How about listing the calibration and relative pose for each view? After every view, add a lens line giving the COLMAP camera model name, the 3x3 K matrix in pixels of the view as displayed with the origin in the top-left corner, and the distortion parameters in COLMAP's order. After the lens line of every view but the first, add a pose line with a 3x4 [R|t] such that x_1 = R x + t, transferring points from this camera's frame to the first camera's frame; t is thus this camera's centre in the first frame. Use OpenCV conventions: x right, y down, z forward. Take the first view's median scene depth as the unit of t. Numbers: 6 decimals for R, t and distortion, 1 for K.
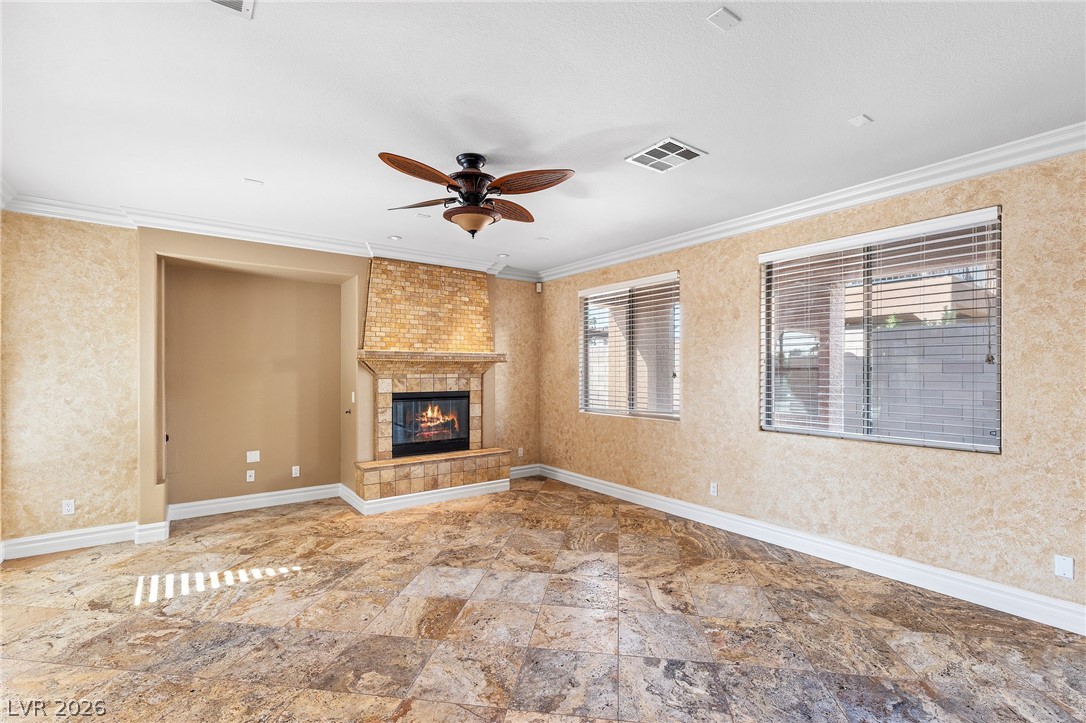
lens RADIAL K [[490.4, 0, 543.7], [0, 490.4, 371.2], [0, 0, 1]] dist [0.007423, -0.000264]
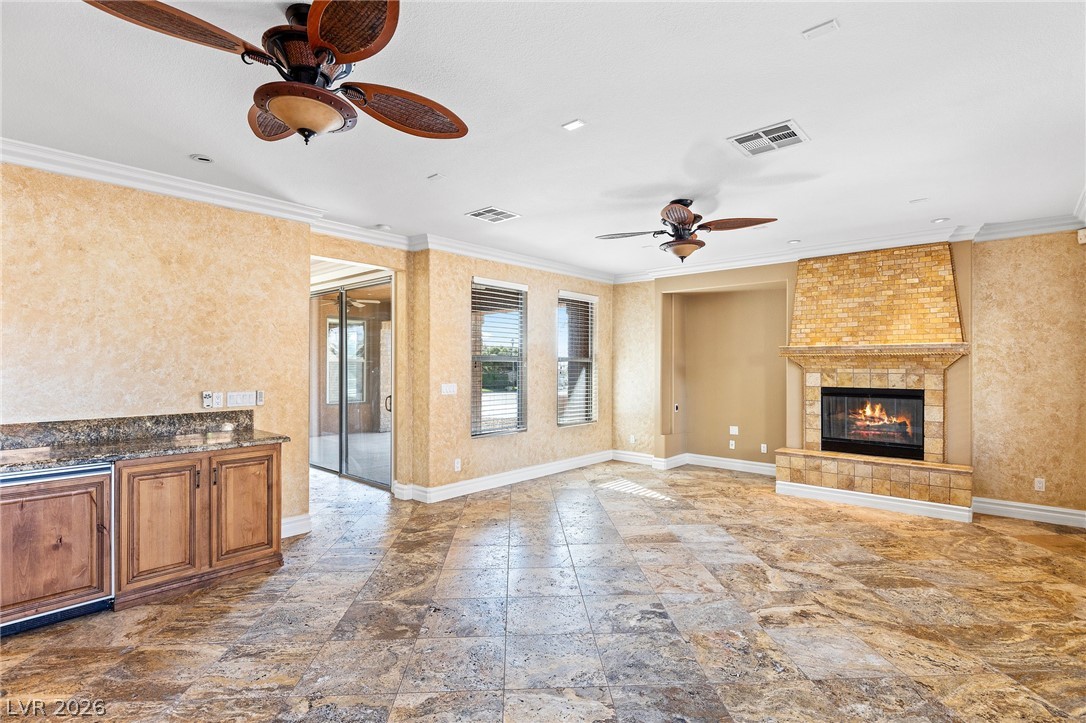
lens RADIAL K [[527.2, 0, 543.0], [0, 527.2, 361.5], [0, 0, 1]] dist [-0.000447, -0.000468]
pose [[0.198531, -0.004402, -0.980085, 0.679305], [-0.002308, 0.999985, -0.004959, -0.001981], [0.980092, 0.003246, 0.198518, 0.219177]]
